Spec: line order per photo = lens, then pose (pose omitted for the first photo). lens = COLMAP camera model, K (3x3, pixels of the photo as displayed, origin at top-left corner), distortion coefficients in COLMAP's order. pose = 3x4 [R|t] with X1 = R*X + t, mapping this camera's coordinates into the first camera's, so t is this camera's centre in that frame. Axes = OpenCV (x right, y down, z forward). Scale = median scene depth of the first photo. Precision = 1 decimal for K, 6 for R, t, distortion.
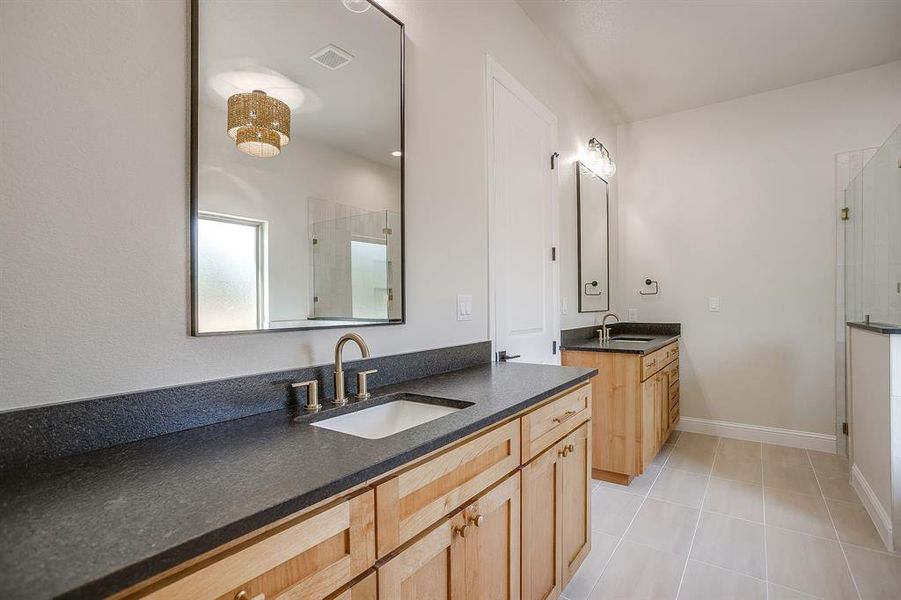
lens RADIAL K [[443.0, 0, 441.9], [0, 443.0, 306.1], [0, 0, 1]] dist [-0.037603, 0.003361]
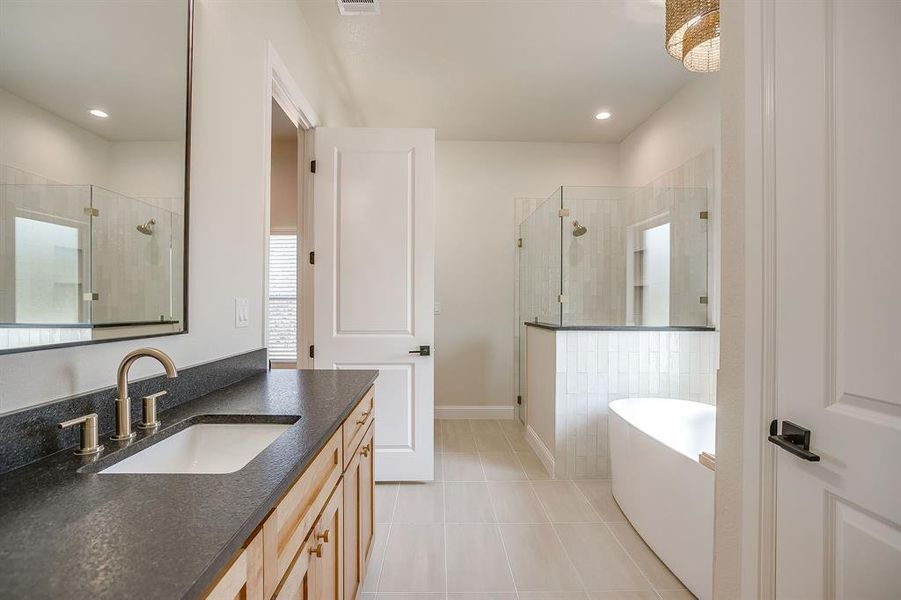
lens RADIAL K [[443.0, 0, 443.4], [0, 443.0, 302.8], [0, 0, 1]] dist [-0.037603, 0.003361]
pose [[0.792180, 0.012343, 0.610162, -0.232809], [-0.006806, 0.999912, -0.011391, -0.011415], [-0.610249, 0.004871, 0.792195, 0.060481]]
